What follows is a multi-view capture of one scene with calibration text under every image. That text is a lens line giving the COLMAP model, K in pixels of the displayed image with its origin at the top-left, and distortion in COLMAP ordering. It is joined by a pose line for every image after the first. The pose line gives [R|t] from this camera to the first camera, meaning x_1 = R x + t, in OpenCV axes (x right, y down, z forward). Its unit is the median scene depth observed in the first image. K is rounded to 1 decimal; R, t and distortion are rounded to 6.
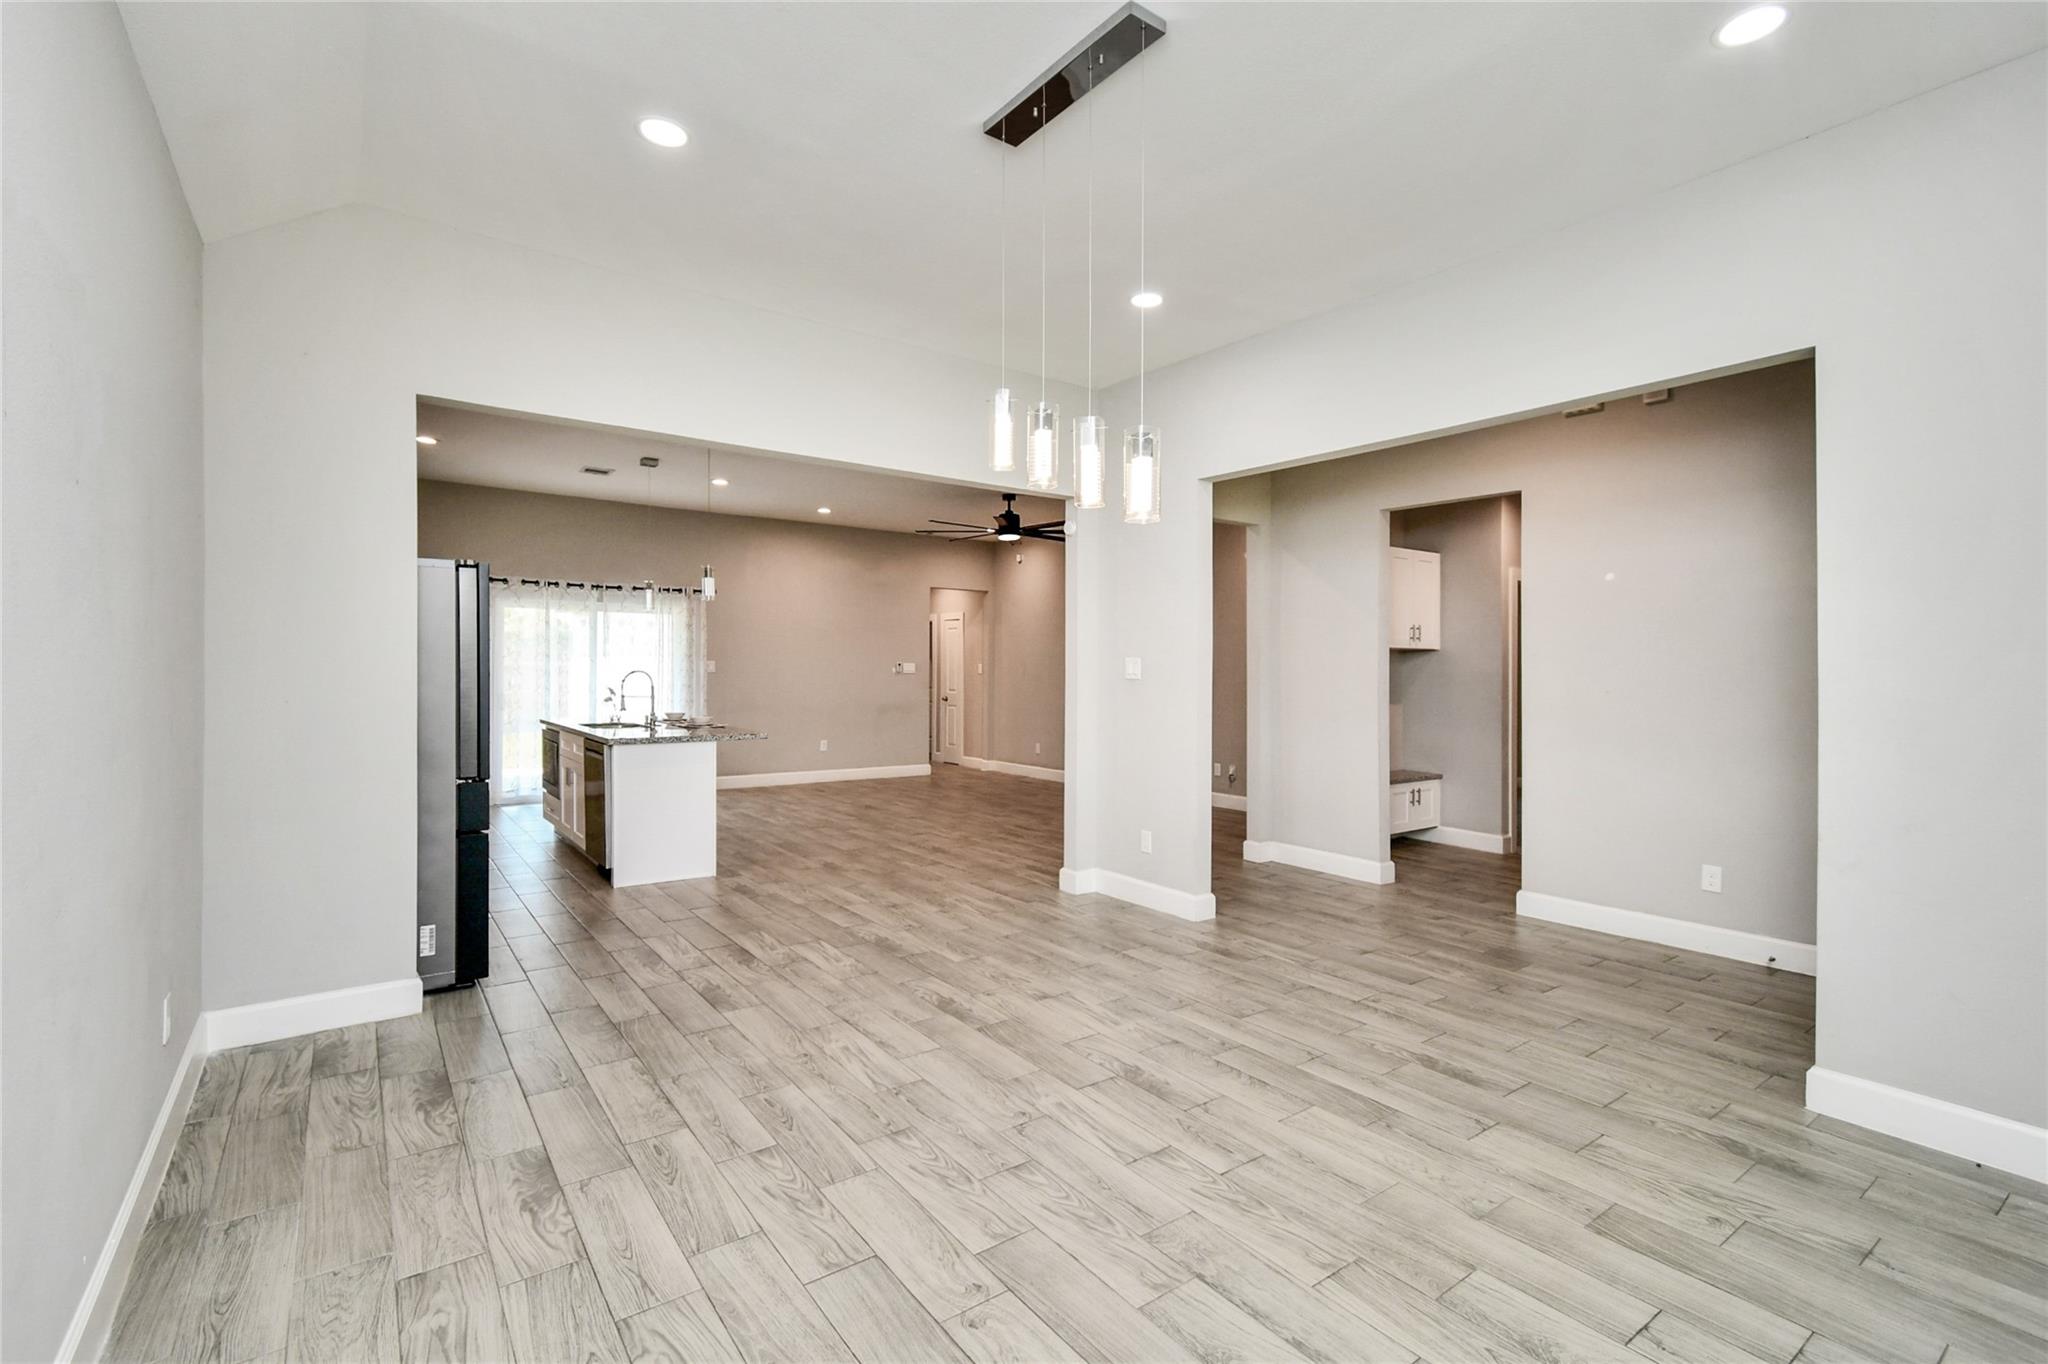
lens RADIAL K [[925.0, 0, 1016.2], [0, 925.0, 662.2], [0, 0, 1]] dist [0.004543, 0.000109]
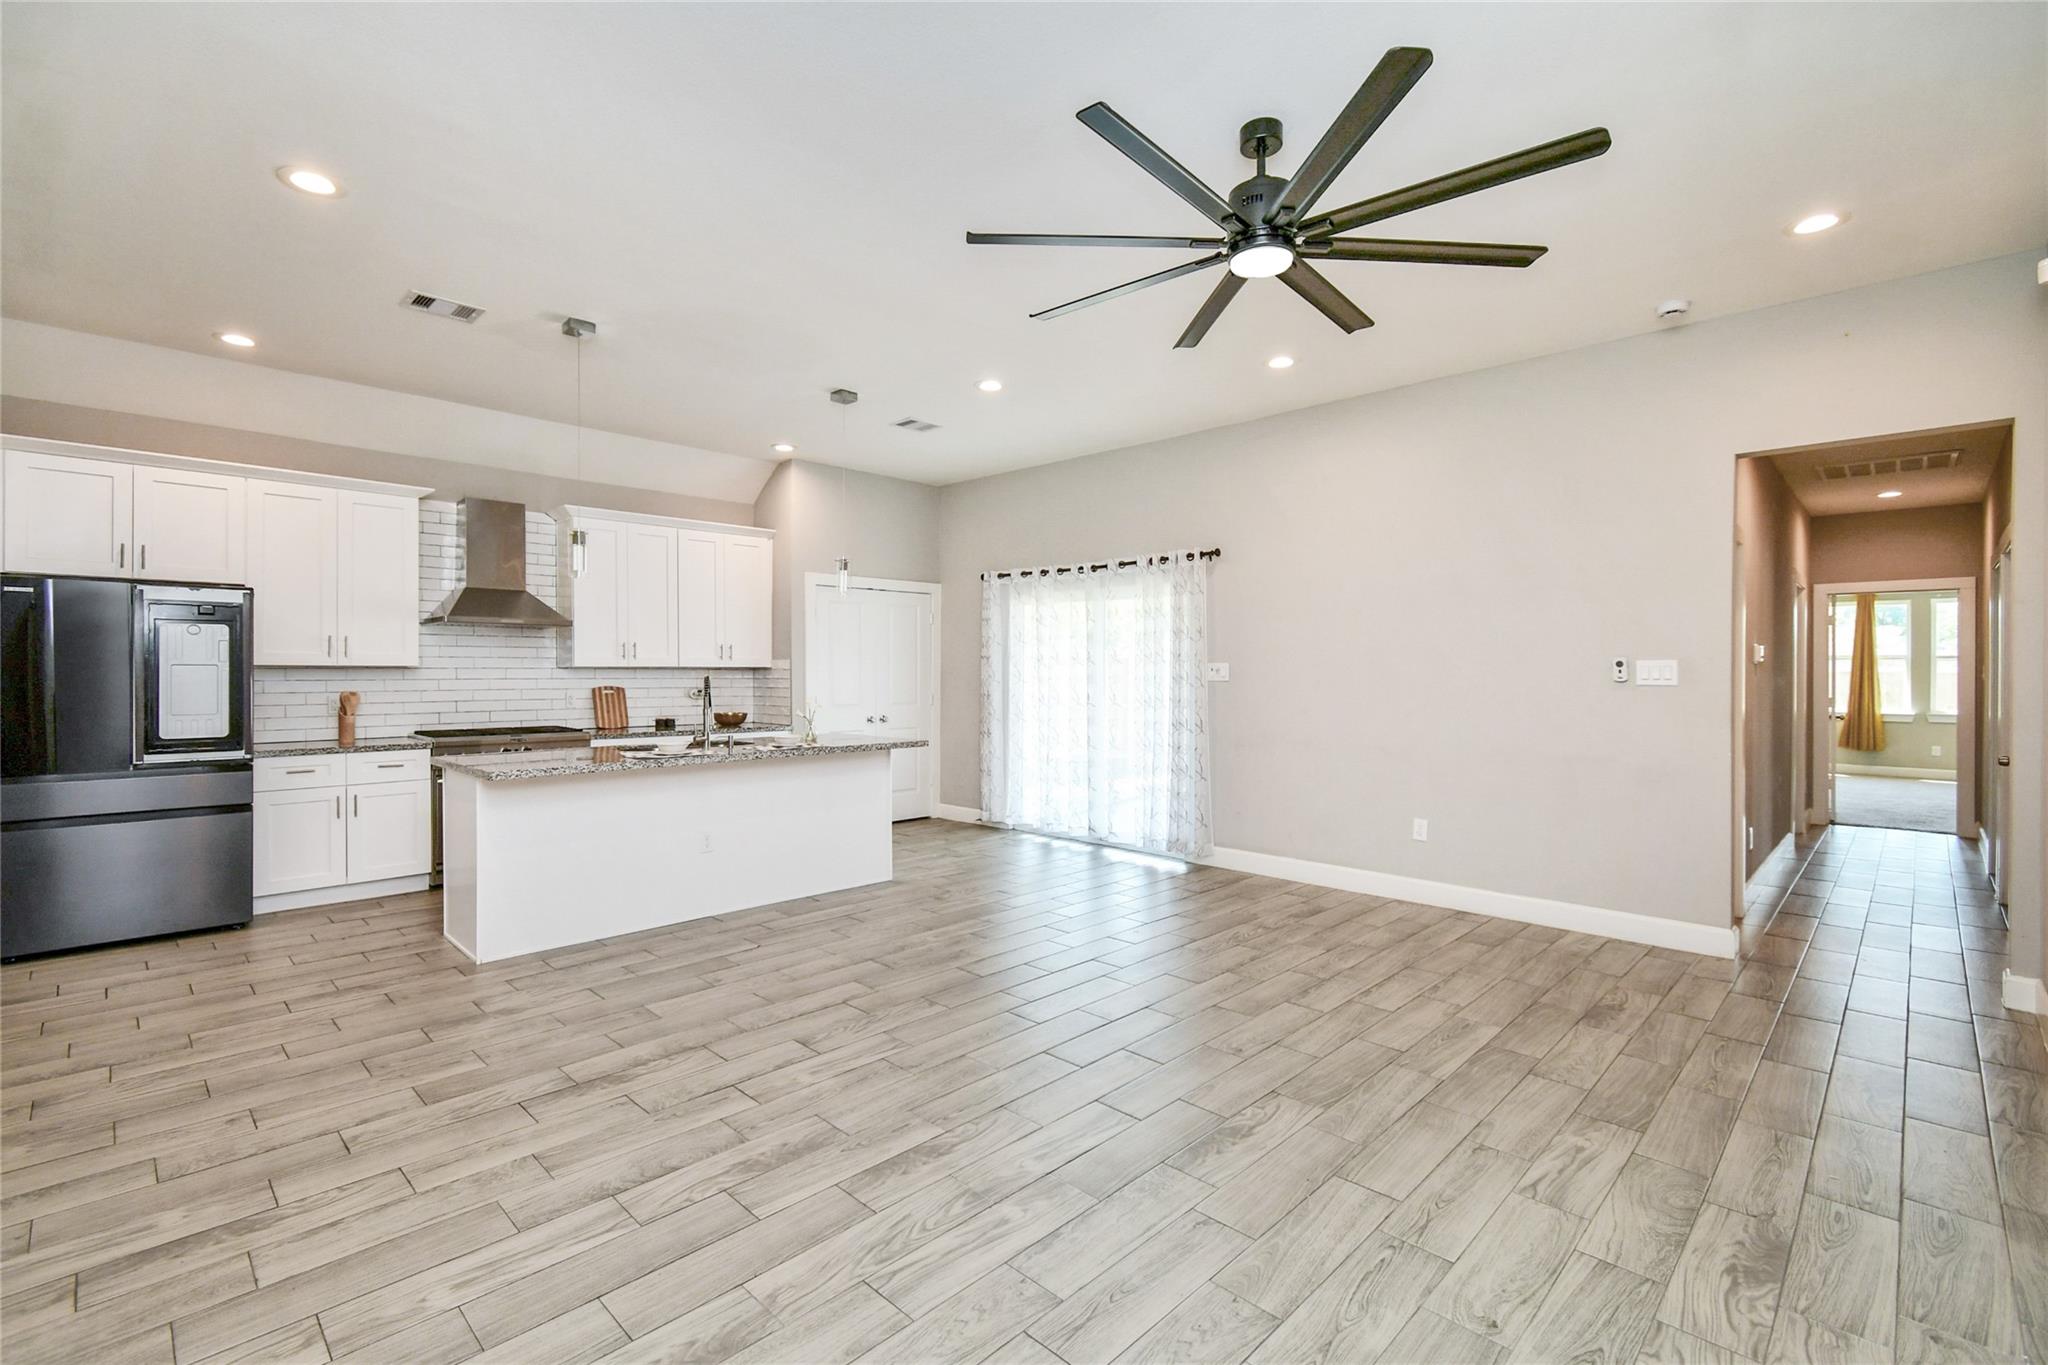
lens RADIAL K [[905.9, 0, 1025.7], [0, 905.9, 674.4], [0, 0, 1]] dist [0.001227, -0.001094]
pose [[0.166997, -0.004572, -0.985947, 0.279233], [0.007186, 0.999968, -0.003419, 0.008070], [0.985931, -0.006514, 0.167024, 0.832126]]
